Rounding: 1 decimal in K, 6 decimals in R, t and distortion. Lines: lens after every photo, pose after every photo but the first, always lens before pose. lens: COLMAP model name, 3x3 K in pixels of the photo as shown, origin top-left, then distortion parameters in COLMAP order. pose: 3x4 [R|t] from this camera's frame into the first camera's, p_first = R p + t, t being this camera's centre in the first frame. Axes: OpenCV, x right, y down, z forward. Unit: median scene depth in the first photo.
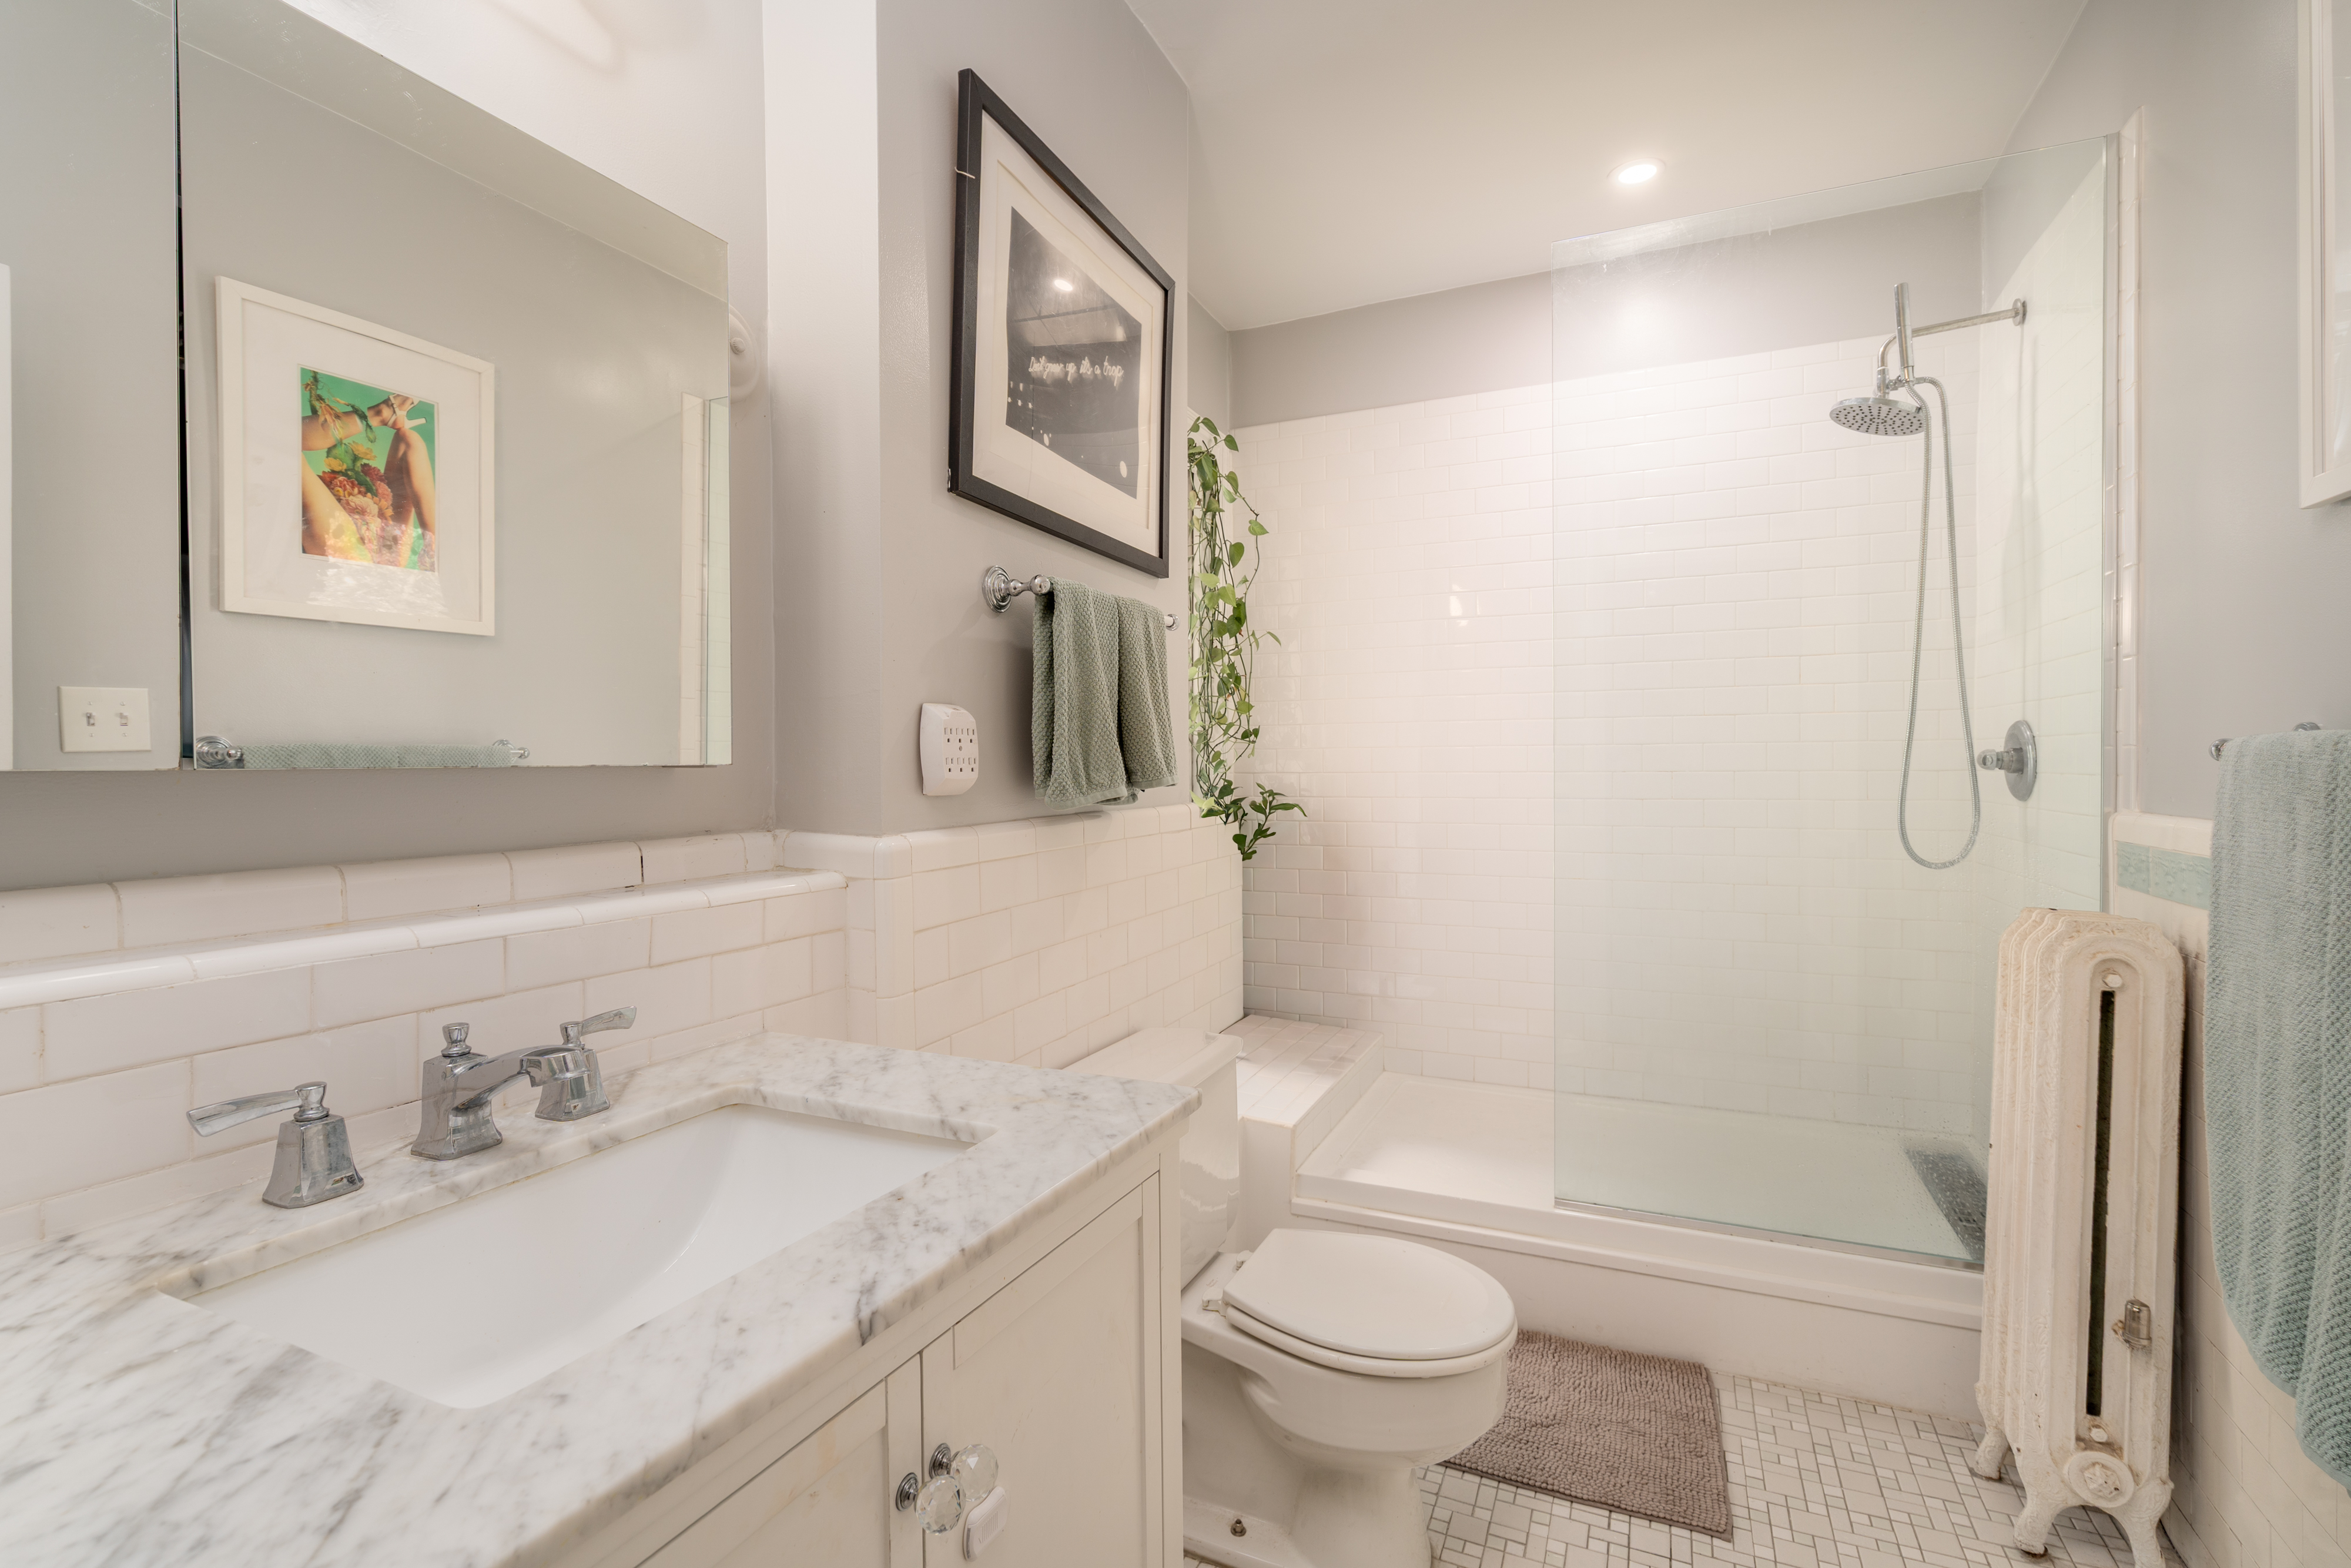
lens RADIAL K [[1080.4, 0, 1173.4], [0, 1080.4, 782.2], [0, 0, 1]] dist [-0.003358, 0.001046]
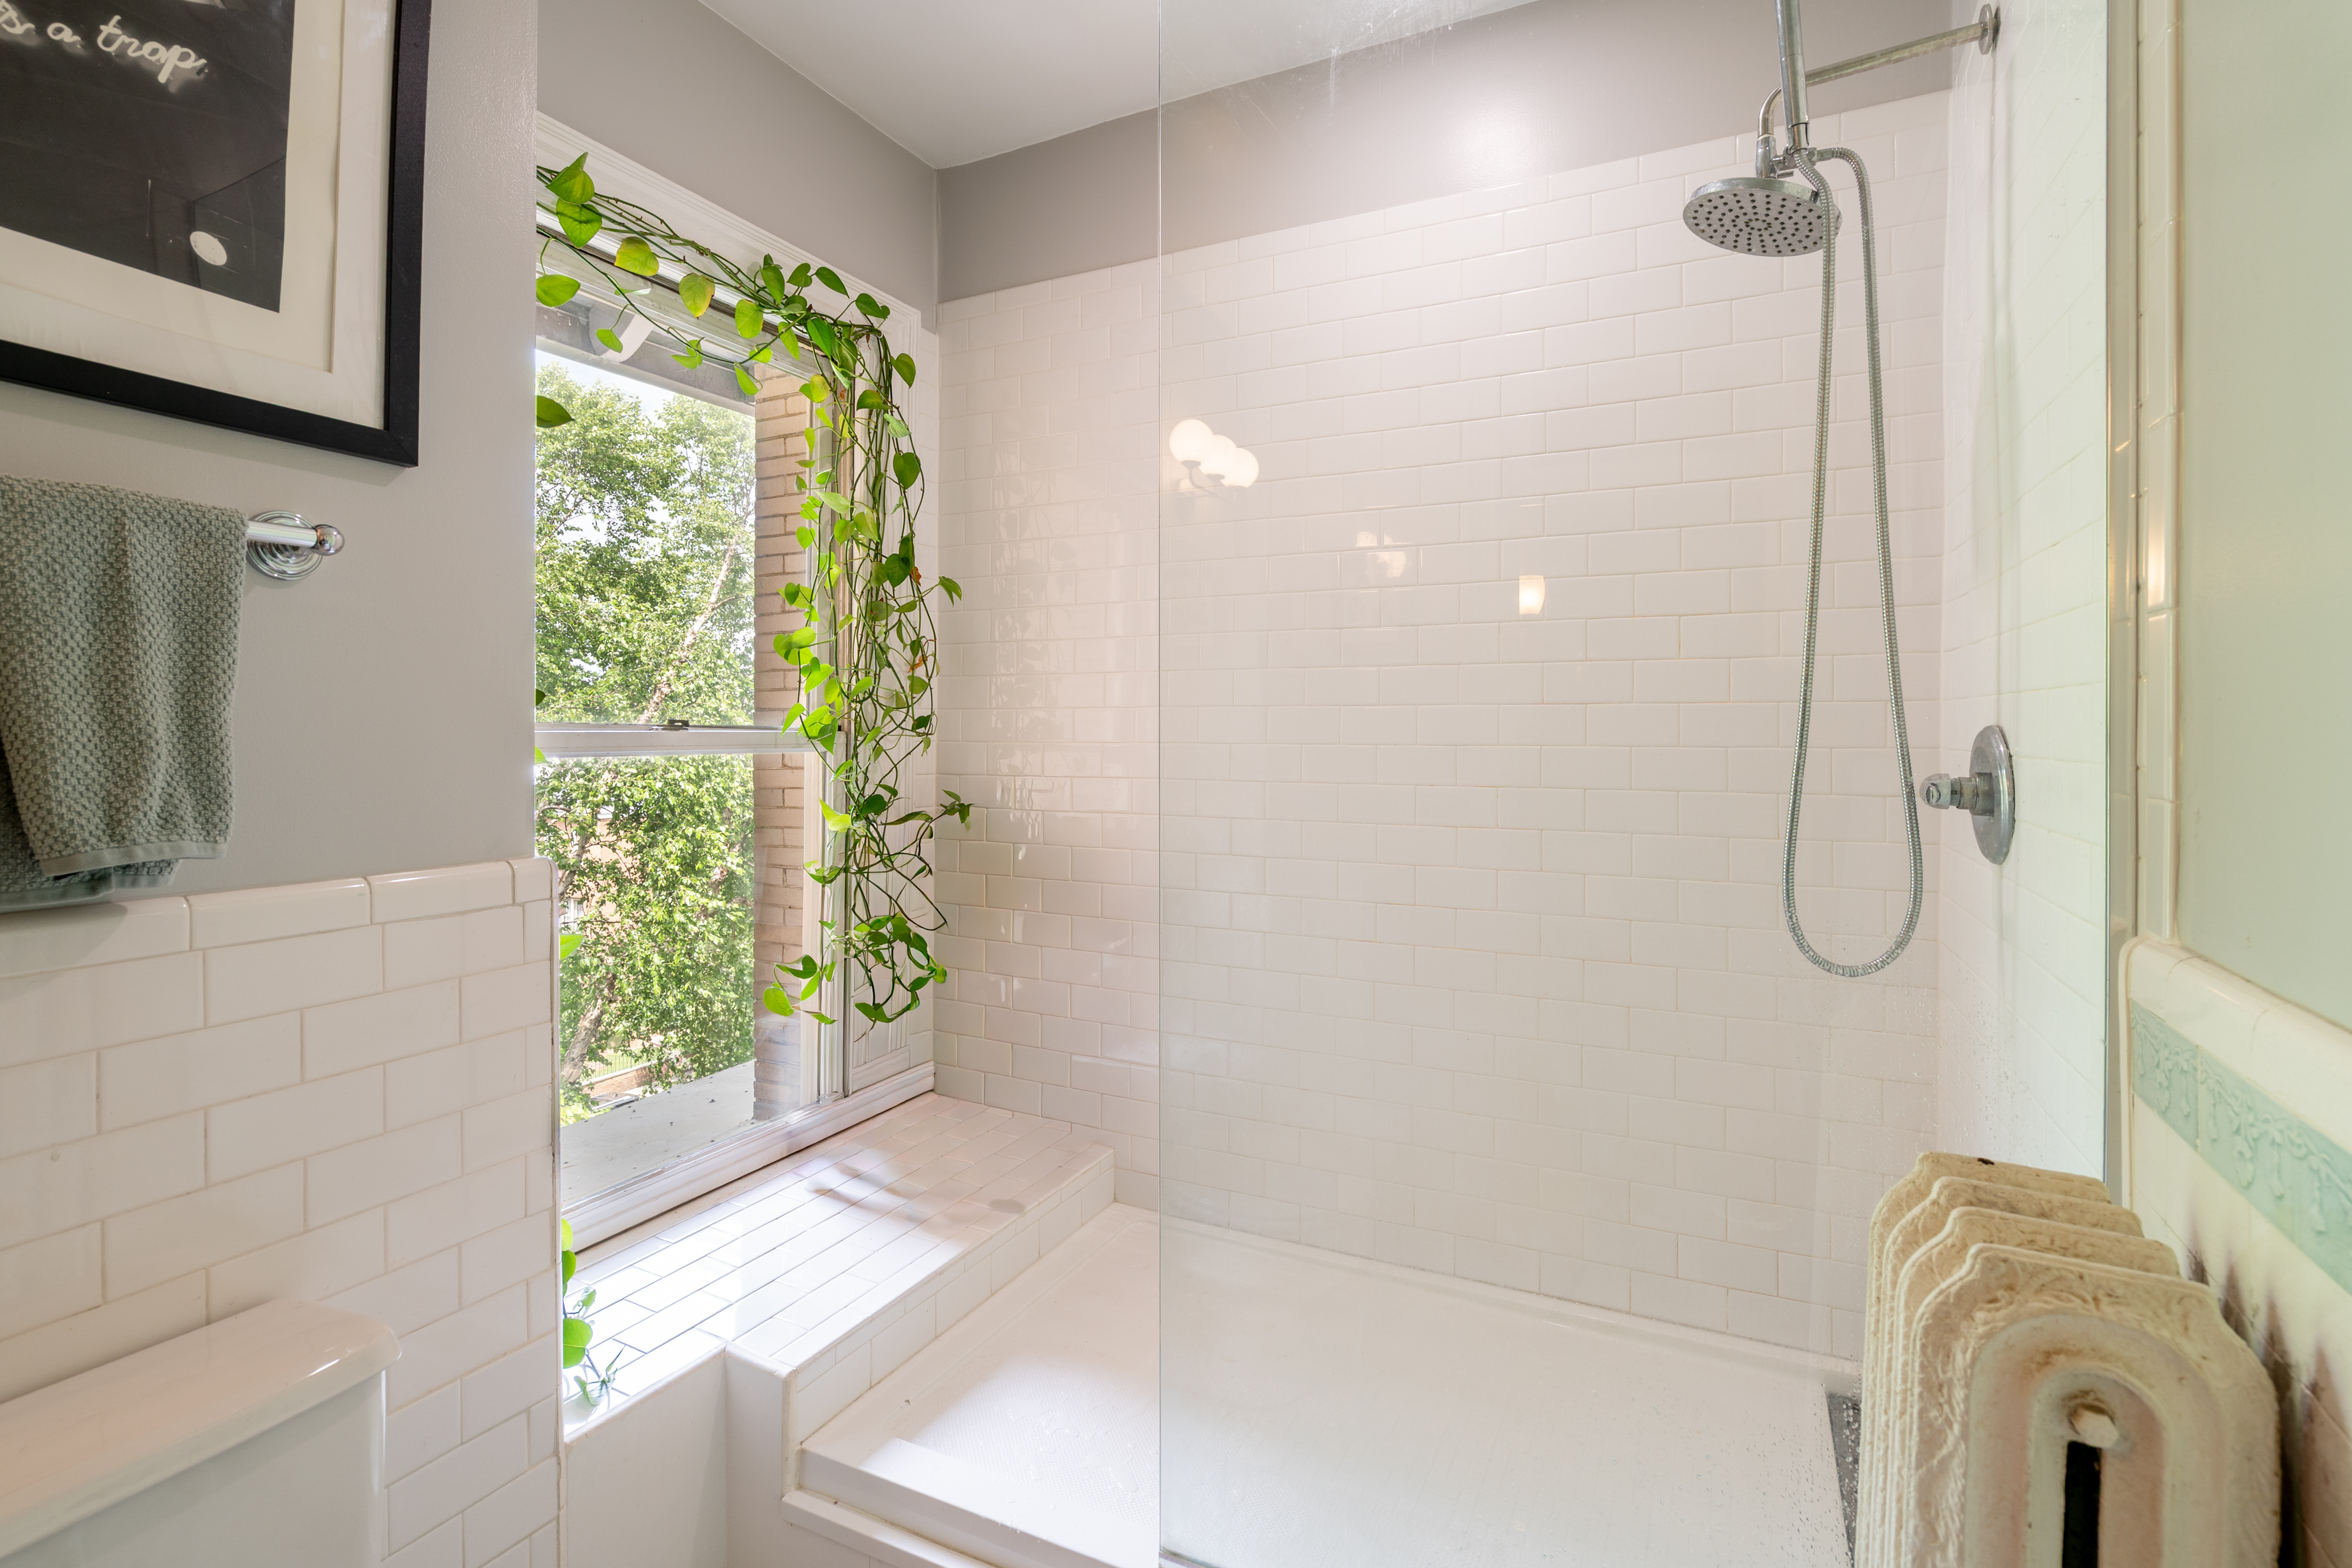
lens RADIAL K [[1080.8, 0, 1214.0], [0, 1080.8, 729.2], [0, 0, 1]] dist [-0.003358, 0.001046]
pose [[0.999547, 0.008739, -0.028802, 0.380257], [-0.009134, 0.999865, -0.013625, -0.043283], [0.028679, 0.013882, 0.999492, 0.403708]]
